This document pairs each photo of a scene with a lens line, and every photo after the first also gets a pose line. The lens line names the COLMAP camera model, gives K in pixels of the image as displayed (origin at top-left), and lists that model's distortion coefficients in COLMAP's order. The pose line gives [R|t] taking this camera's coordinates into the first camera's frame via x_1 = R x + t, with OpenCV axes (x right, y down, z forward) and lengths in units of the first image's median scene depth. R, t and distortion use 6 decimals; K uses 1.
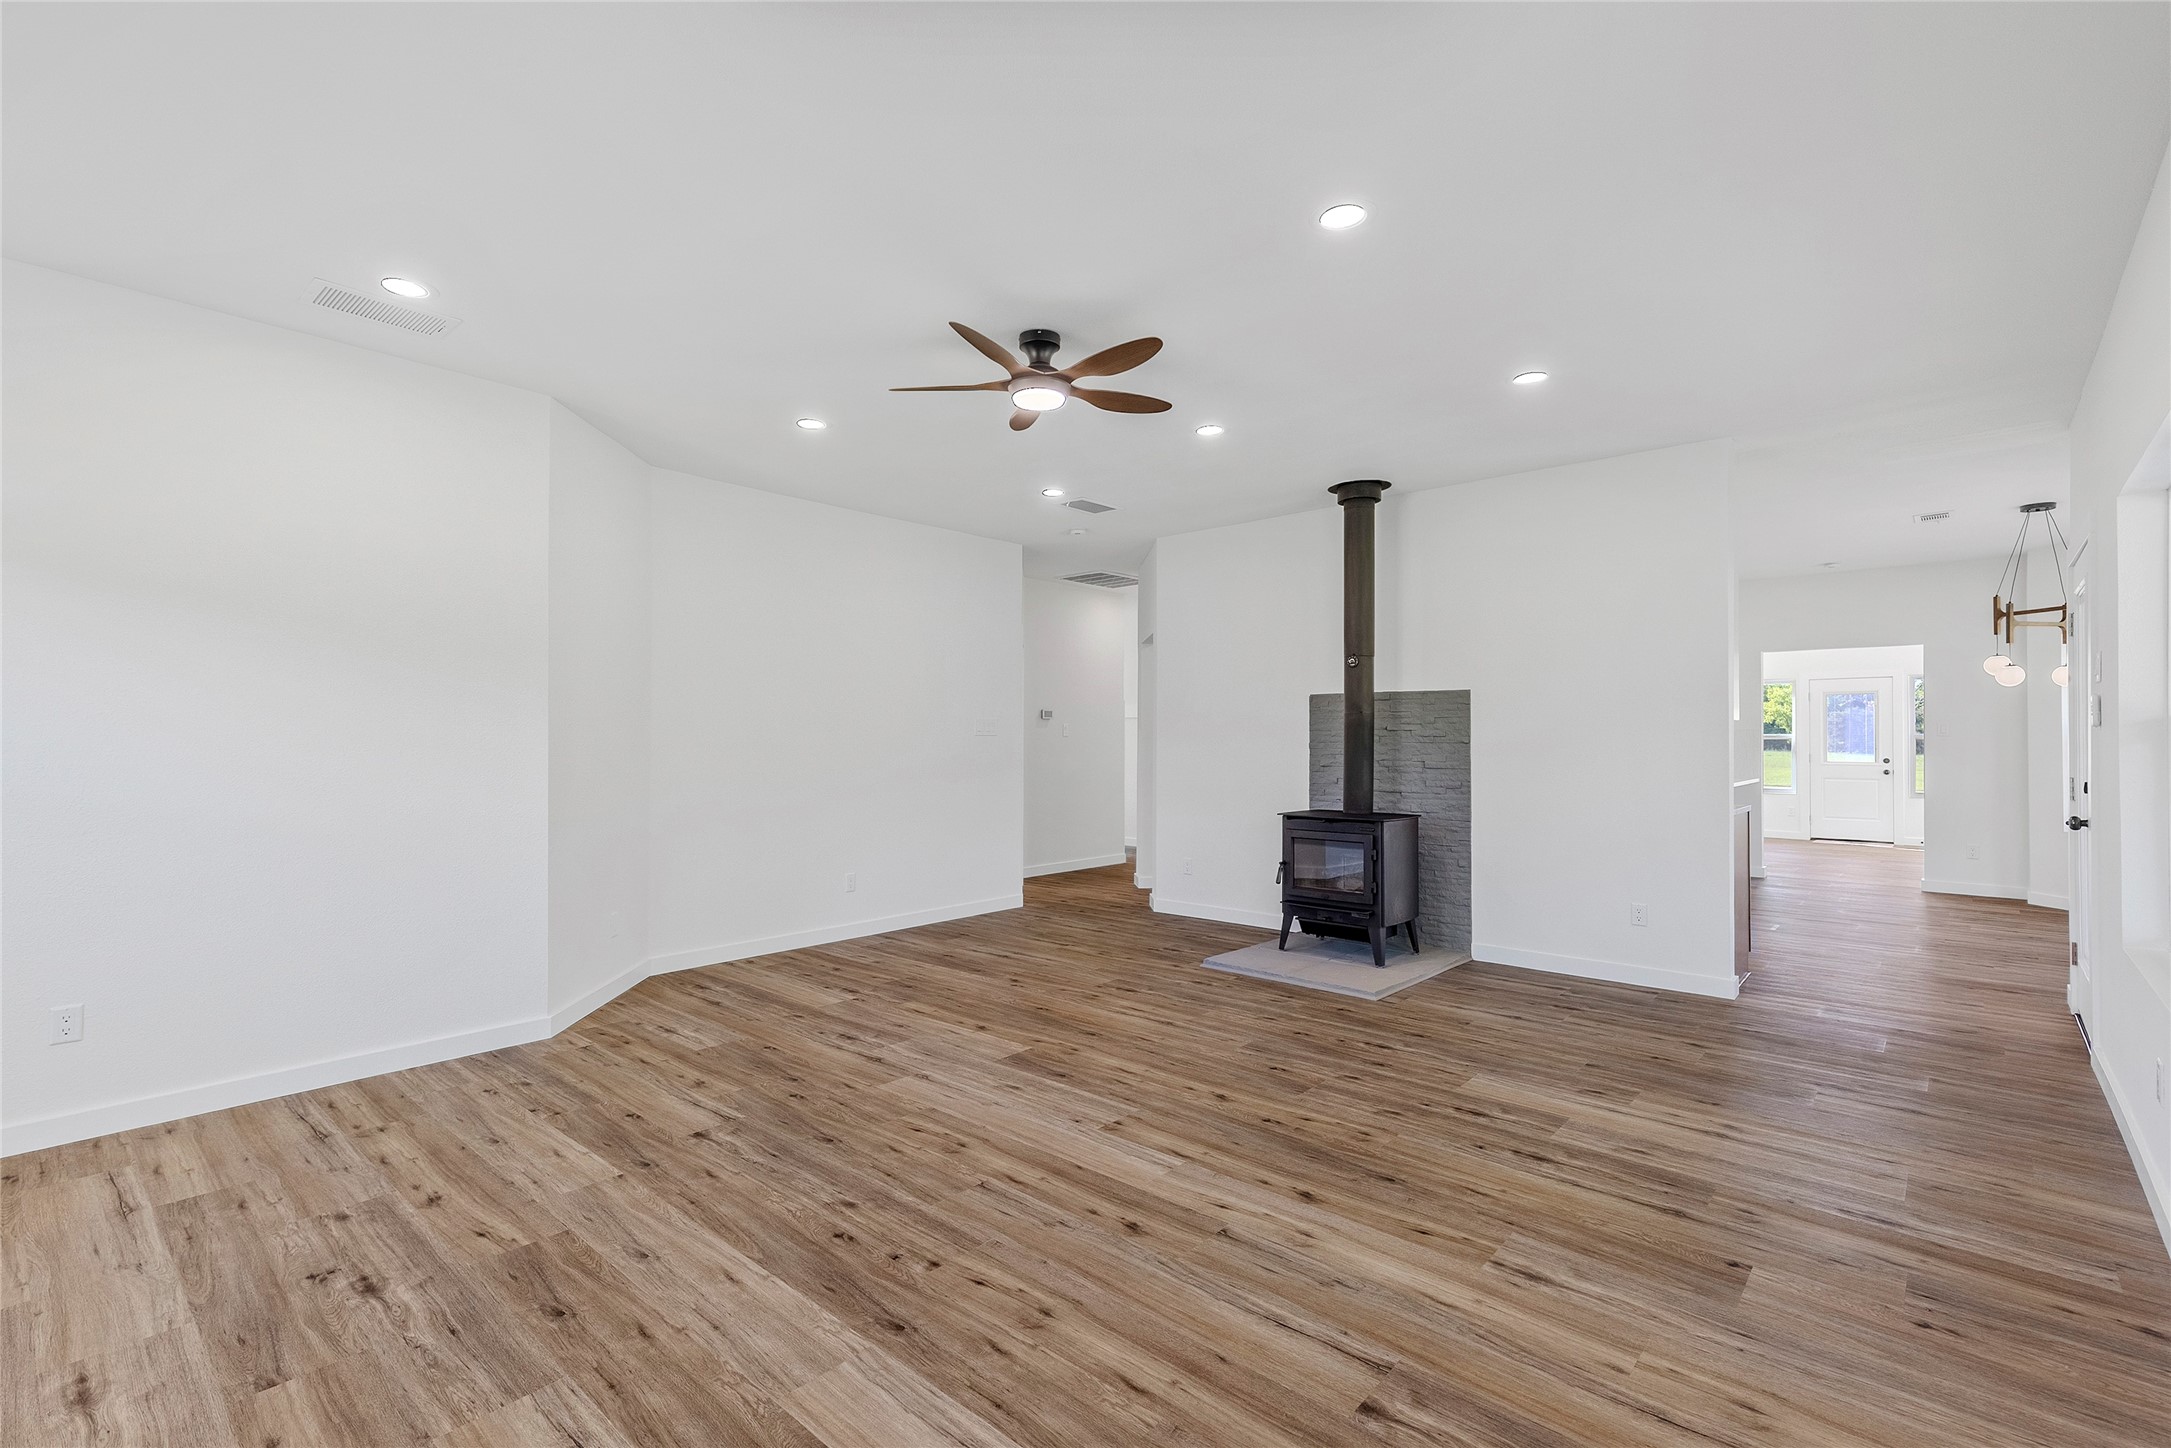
lens RADIAL K [[978.1, 0, 1078.9], [0, 978.1, 726.8], [0, 0, 1]] dist [0.010459, -0.000163]
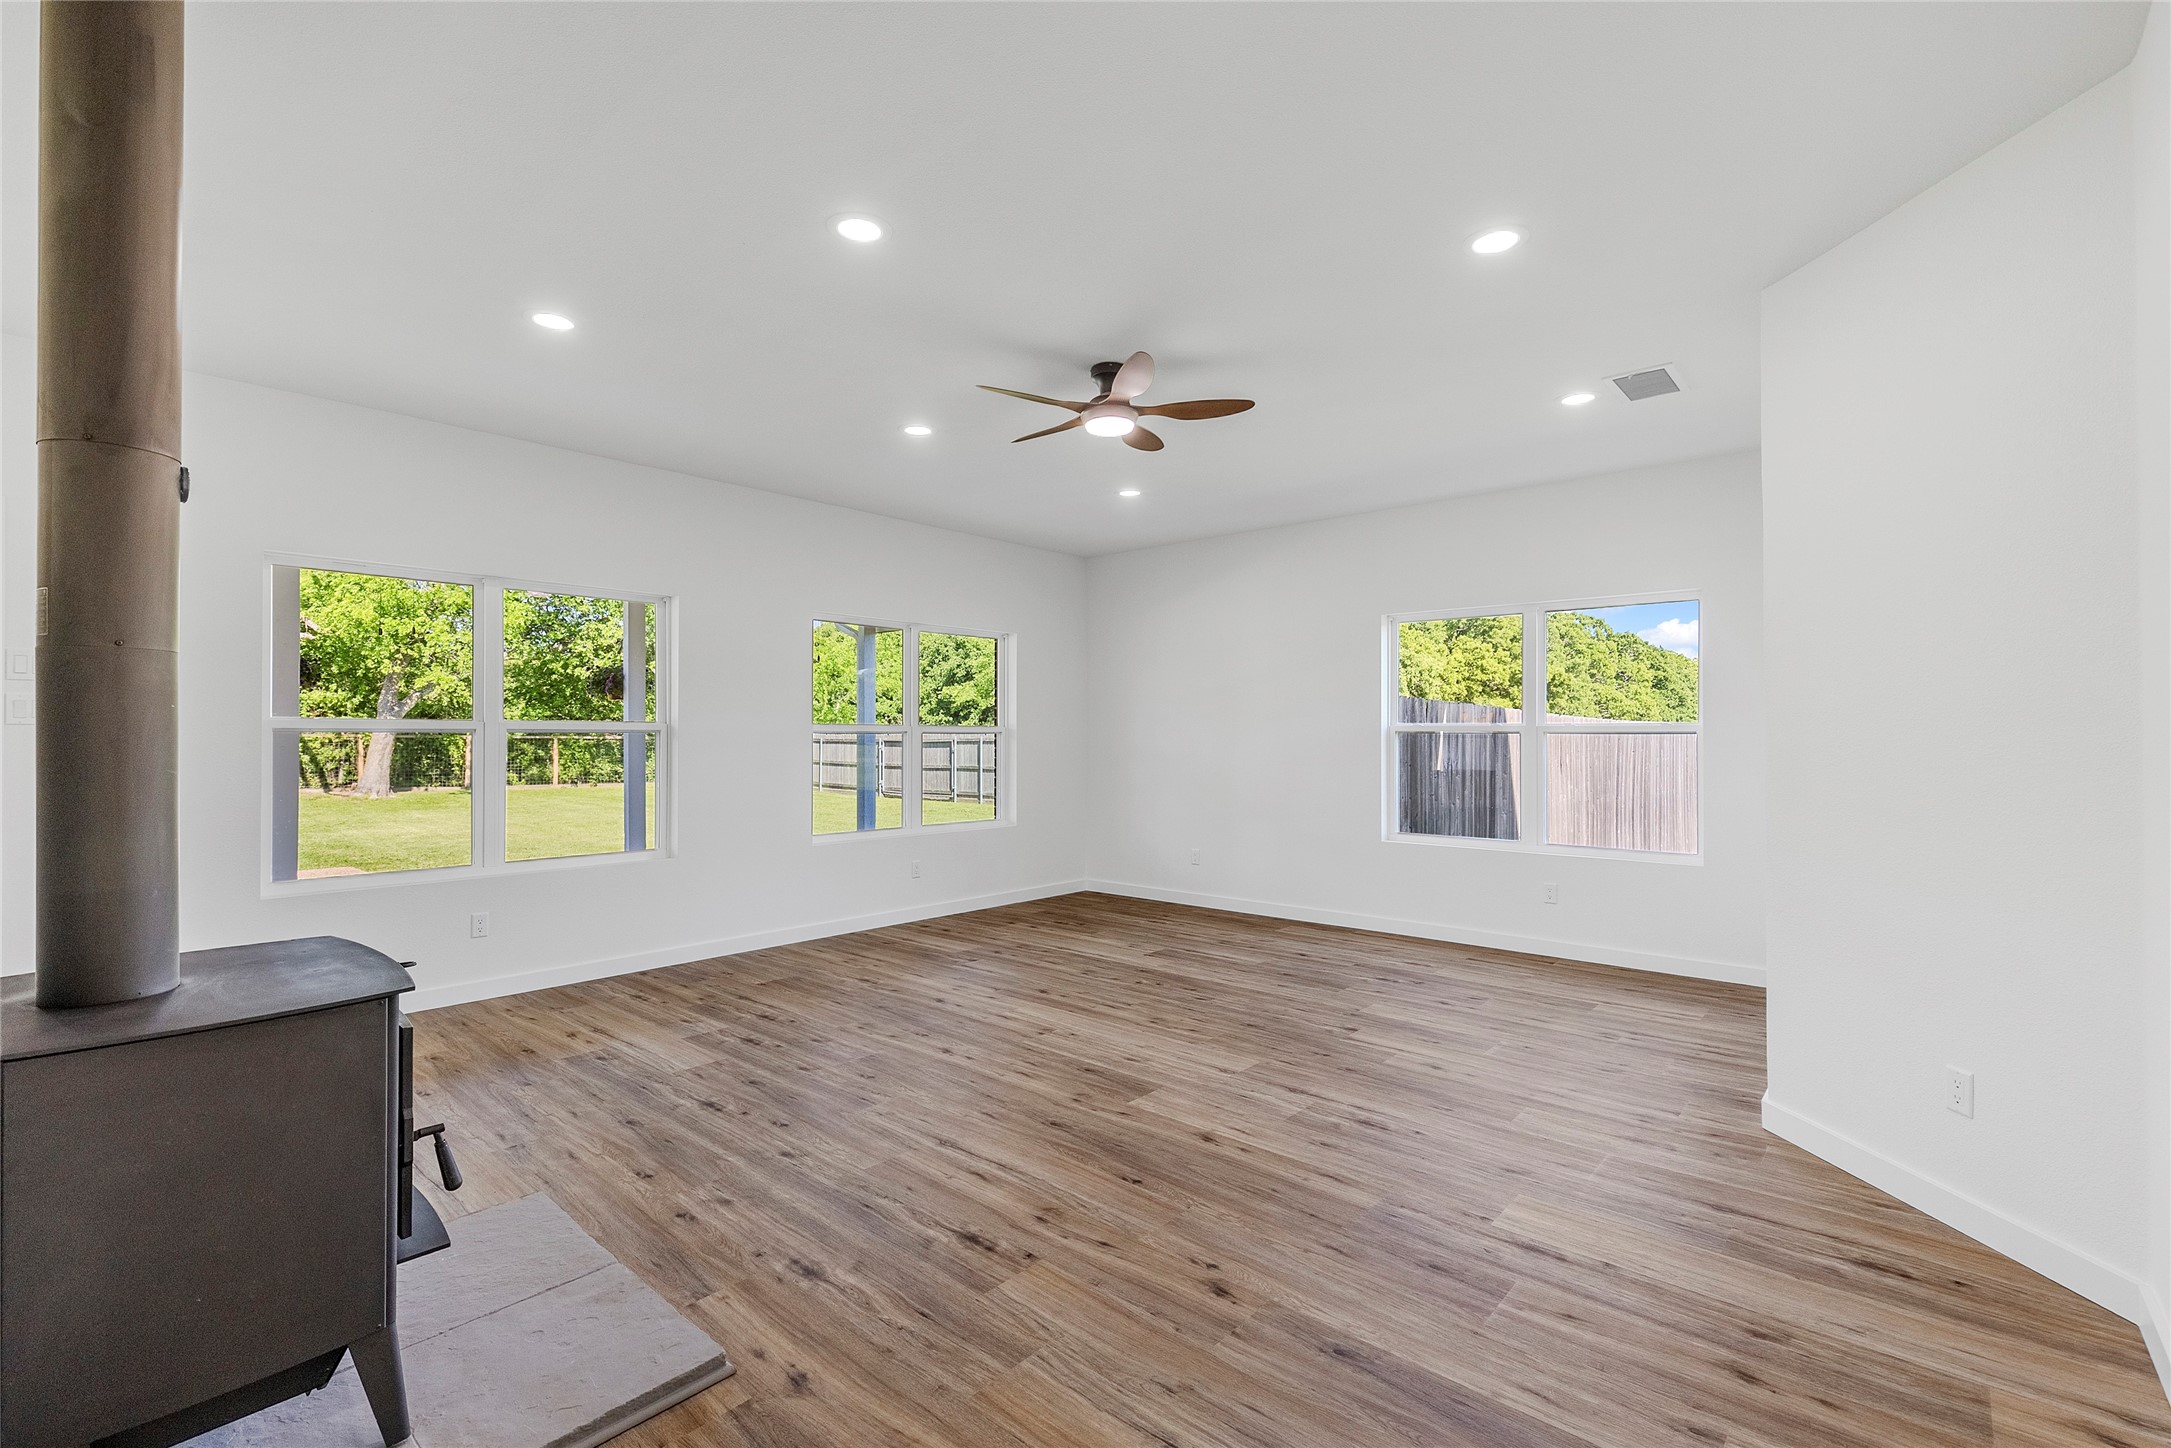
lens RADIAL K [[978.1, 0, 1078.9], [0, 978.1, 726.8], [0, 0, 1]] dist [0.010459, -0.000163]
pose [[-0.999956, 0.000319, -0.009350, 0.001999], [0.000531, 0.999741, -0.022737, 0.026268], [0.009341, -0.022741, -0.999698, 2.154567]]
